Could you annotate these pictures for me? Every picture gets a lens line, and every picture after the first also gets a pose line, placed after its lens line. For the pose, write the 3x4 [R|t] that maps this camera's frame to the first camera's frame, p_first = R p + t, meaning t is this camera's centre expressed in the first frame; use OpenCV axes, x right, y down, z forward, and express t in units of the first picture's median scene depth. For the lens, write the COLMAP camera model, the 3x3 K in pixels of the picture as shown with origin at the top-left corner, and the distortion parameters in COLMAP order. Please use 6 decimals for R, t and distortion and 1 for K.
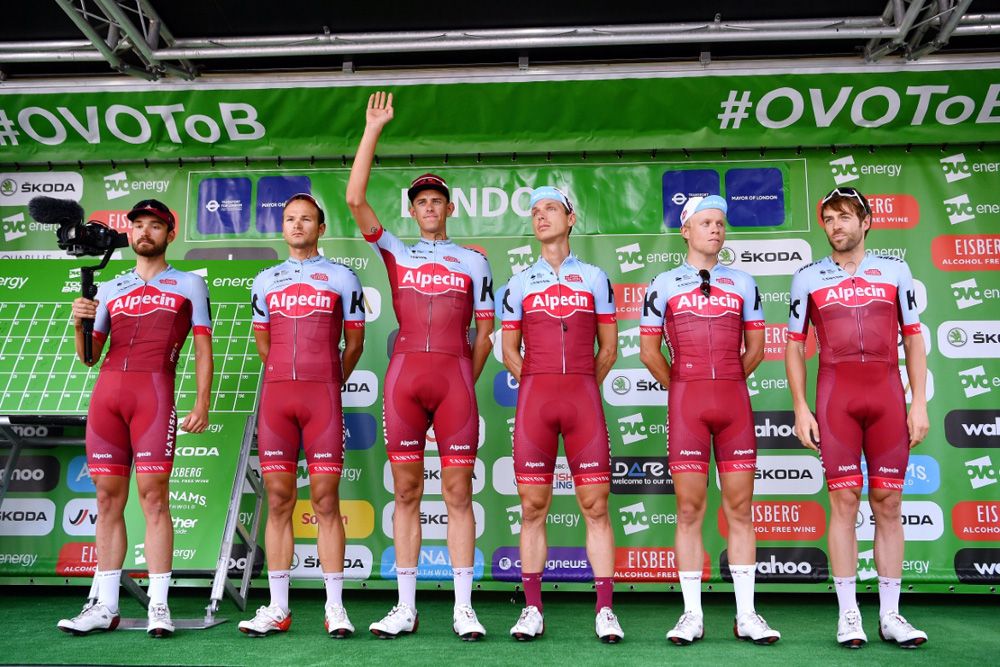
lens RADIAL K [[943.9, 0, 489.4], [0, 943.9, 324.2], [0, 0, 1]] dist [0.027864, 0.000000]
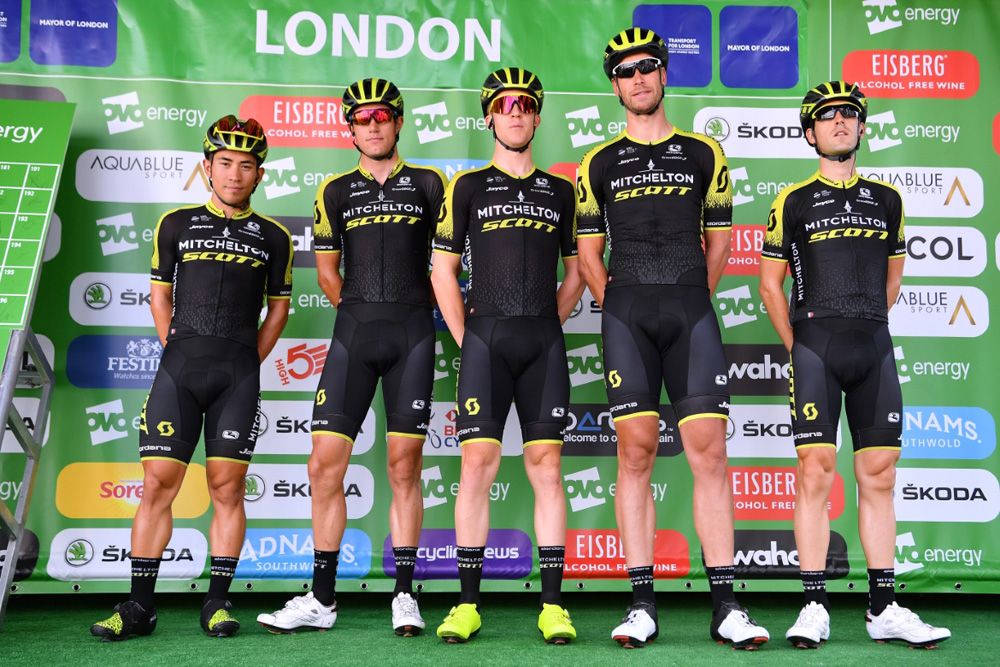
lens RADIAL K [[1151.4, 0, 490.2], [0, 1151.4, 315.0], [0, 0, 1]] dist [0.099509, 0.000000]
pose [[0.990825, 0.023588, 0.133078, -0.036165], [-0.030691, 0.998197, 0.051574, 0.030696], [-0.131621, -0.055185, 0.989763, 0.150434]]
